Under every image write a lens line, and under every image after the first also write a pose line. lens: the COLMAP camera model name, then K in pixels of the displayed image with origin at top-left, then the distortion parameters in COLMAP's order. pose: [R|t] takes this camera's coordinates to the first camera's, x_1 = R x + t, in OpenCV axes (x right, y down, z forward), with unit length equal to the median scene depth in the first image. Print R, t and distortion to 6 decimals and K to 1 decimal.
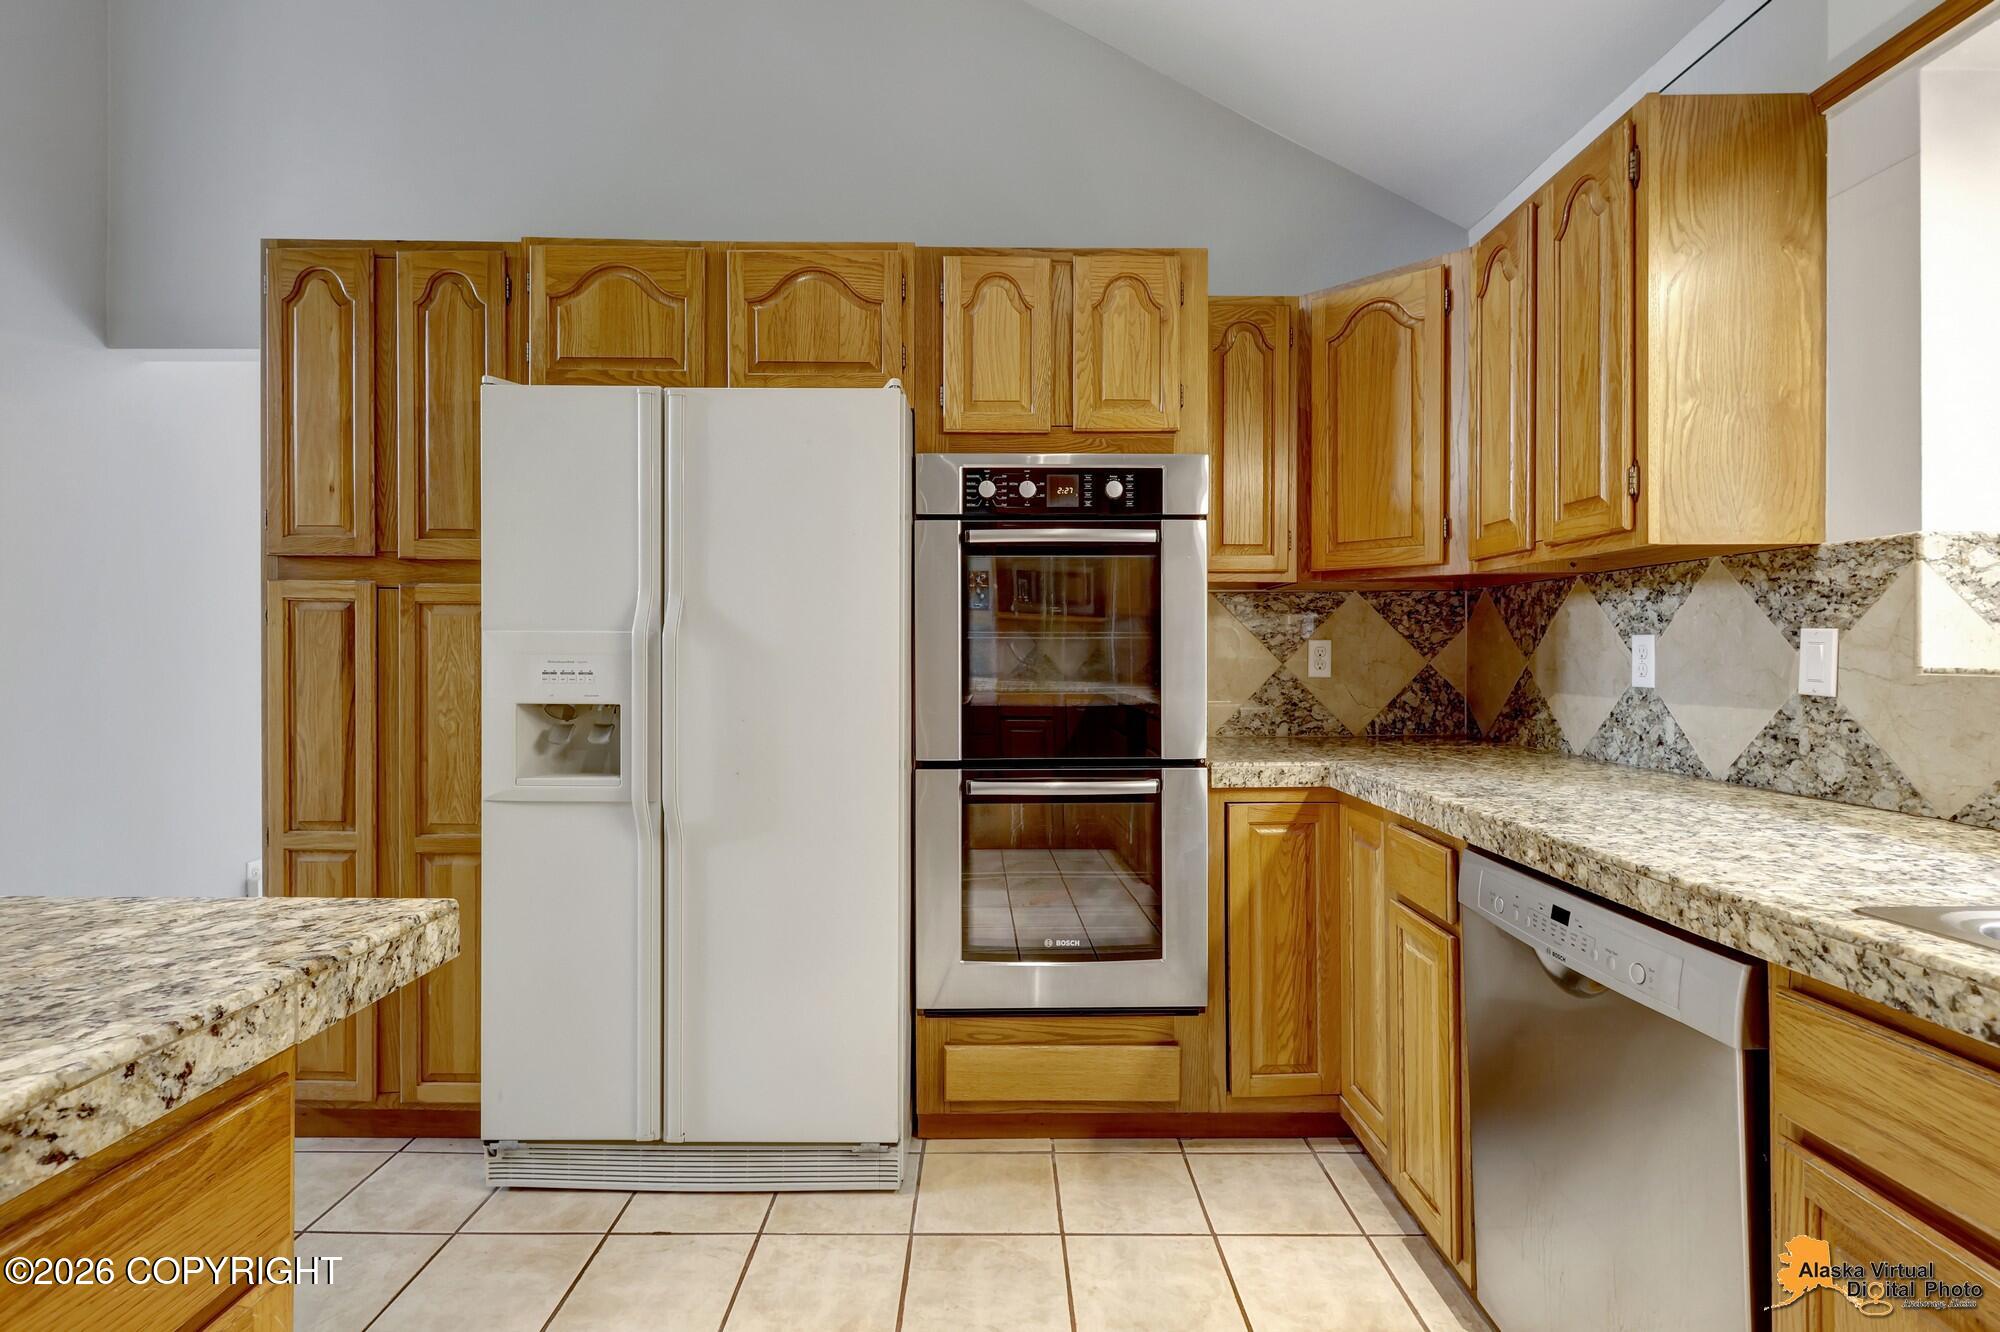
lens RADIAL K [[941.2, 0, 977.0], [0, 941.2, 660.4], [0, 0, 1]] dist [0.014553, -0.009168]
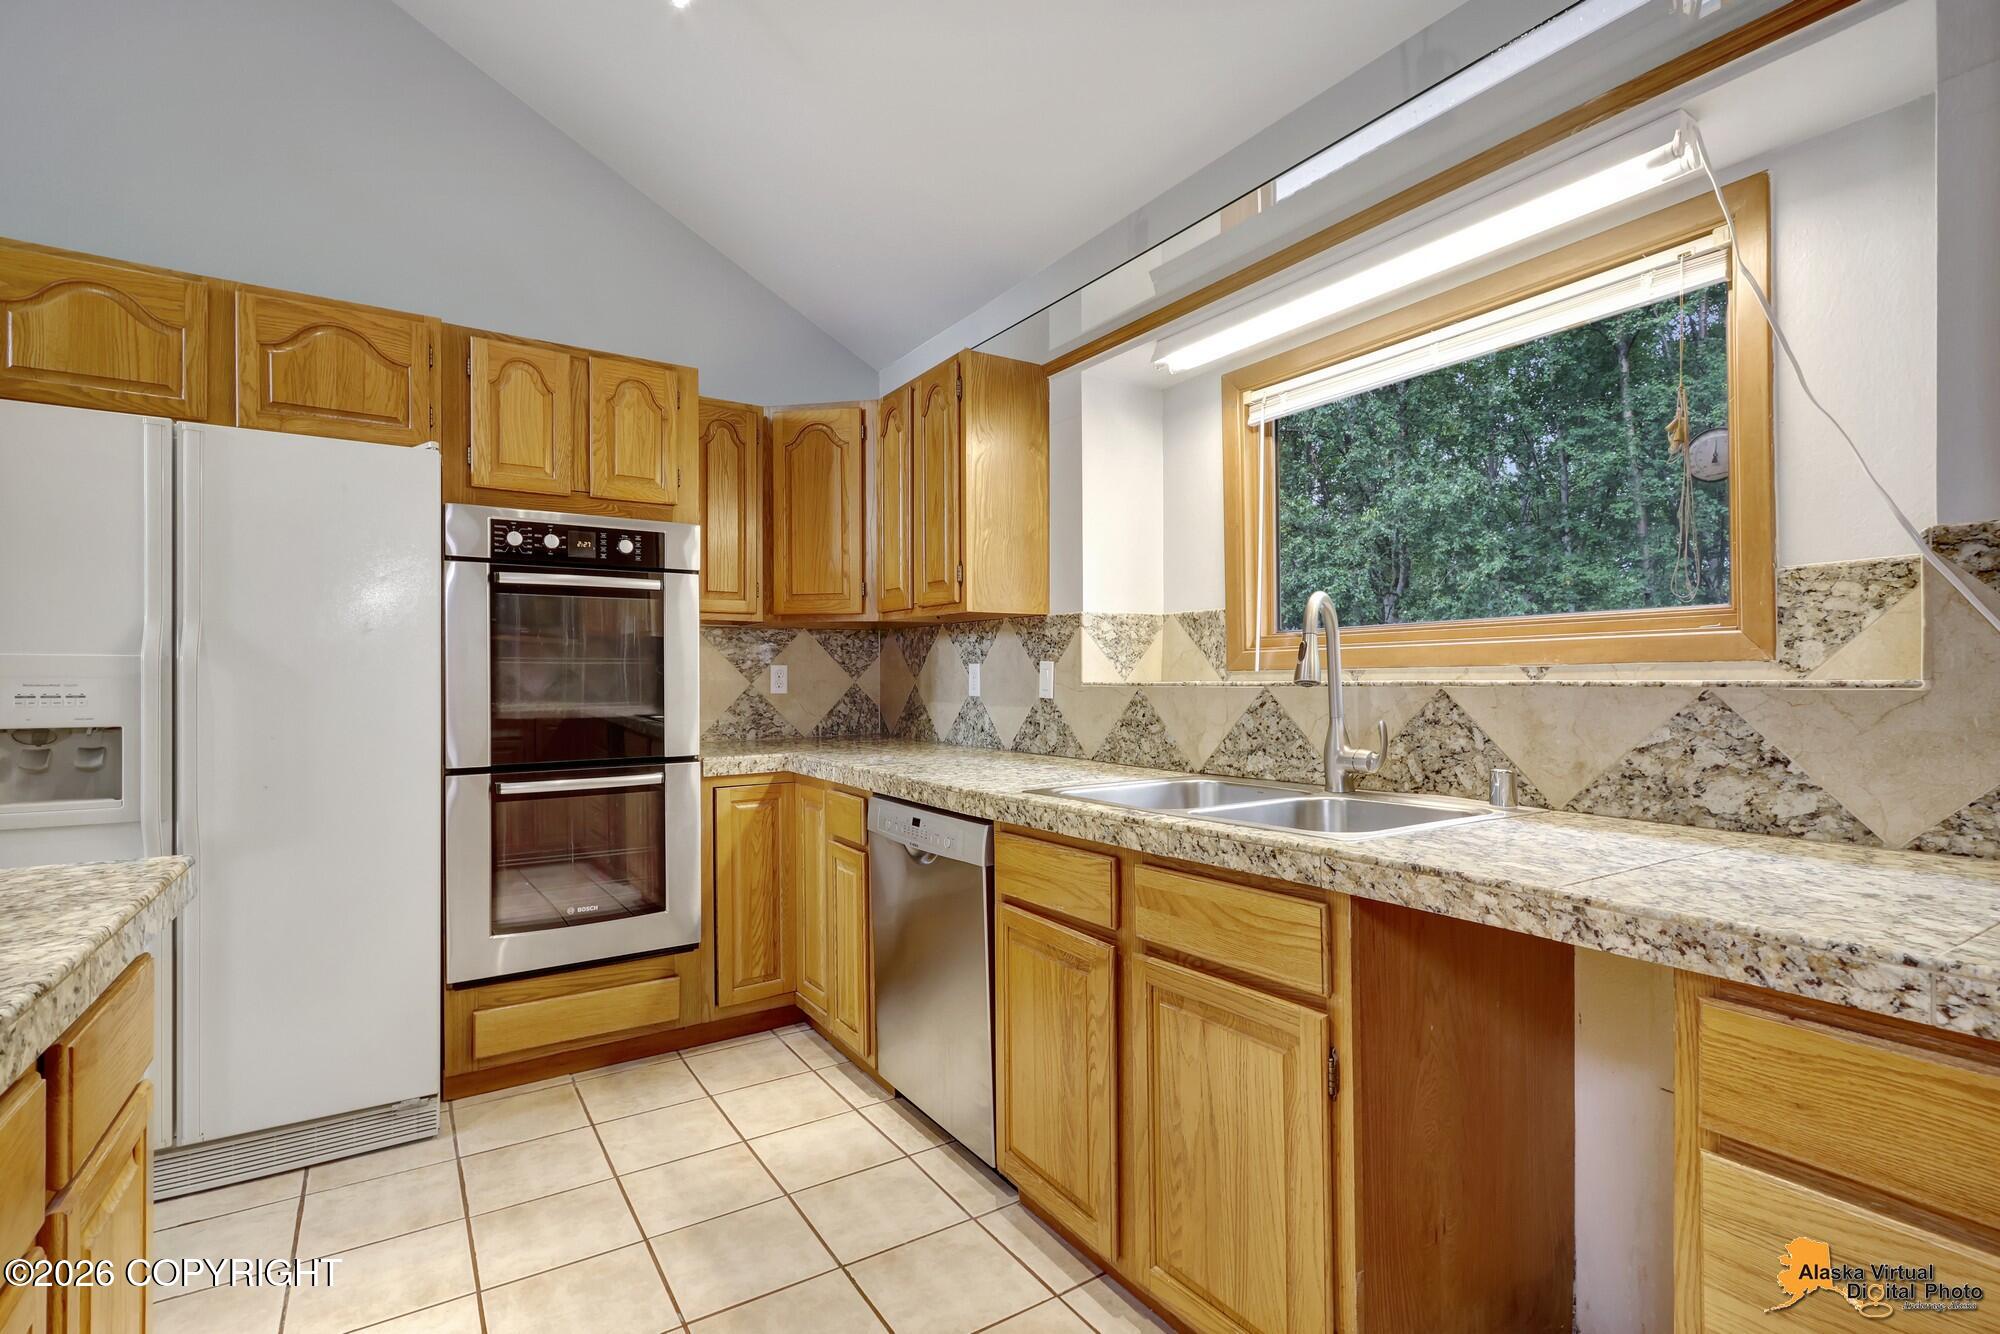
lens RADIAL K [[951.9, 0, 998.6], [0, 951.9, 675.1], [0, 0, 1]] dist [0.002757, -0.000022]
pose [[0.833199, -0.001195, 0.552972, -0.145628], [0.005564, 0.999965, -0.006222, 0.002717], [-0.552945, 0.008260, 0.833177, -0.346318]]
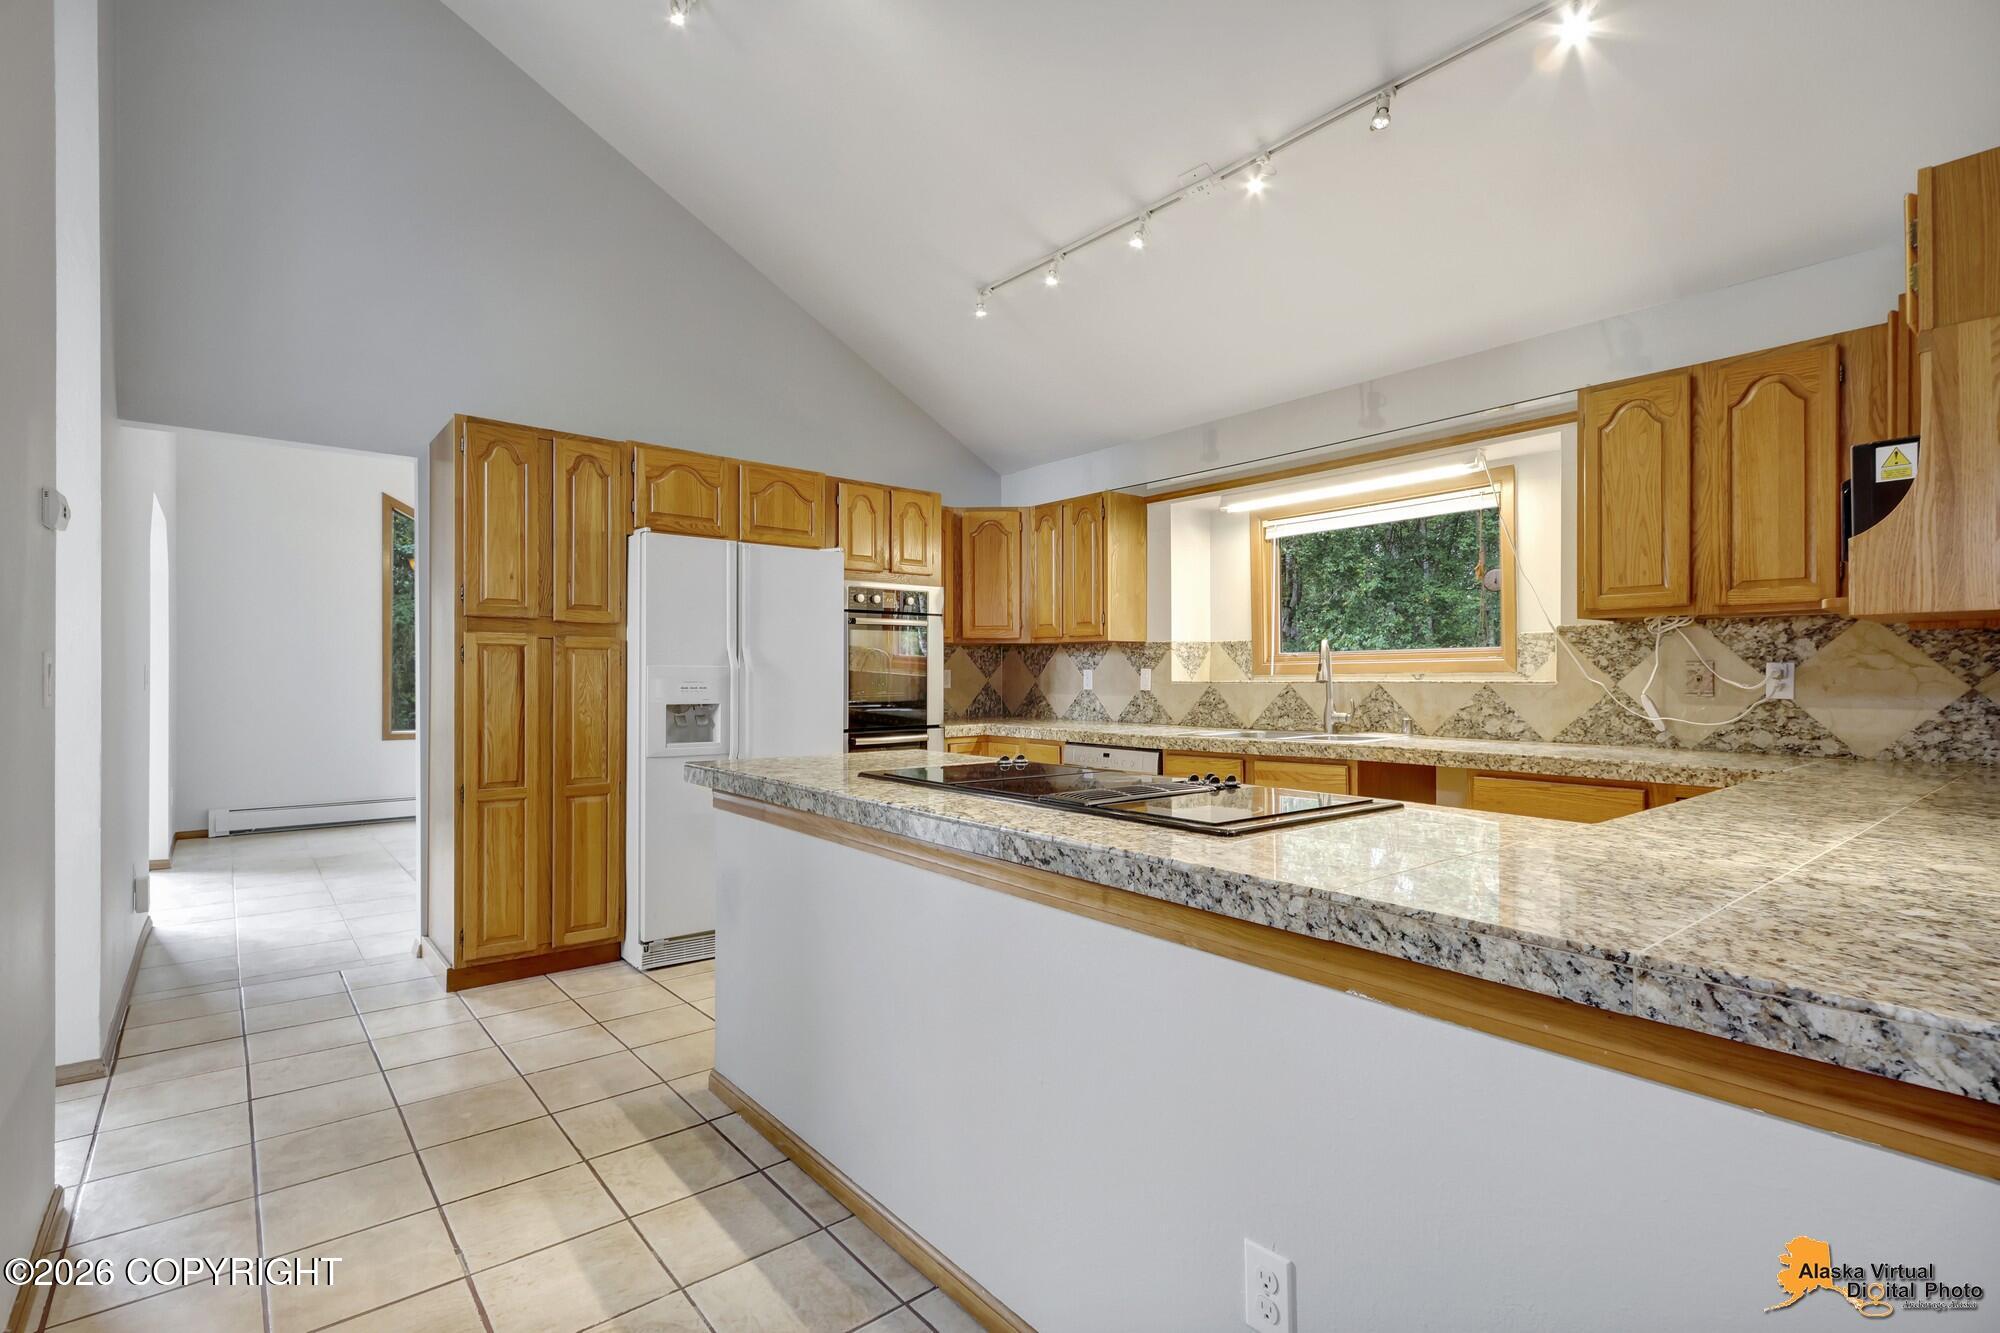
lens RADIAL K [[943.6, 0, 993.4], [0, 943.6, 677.2], [0, 0, 1]] dist [0.001912, 0.000102]
pose [[0.767225, -0.002161, 0.641375, -1.097342], [0.004462, 0.999988, -0.001969, -0.001620], [-0.641363, 0.004372, 0.767225, -0.783604]]
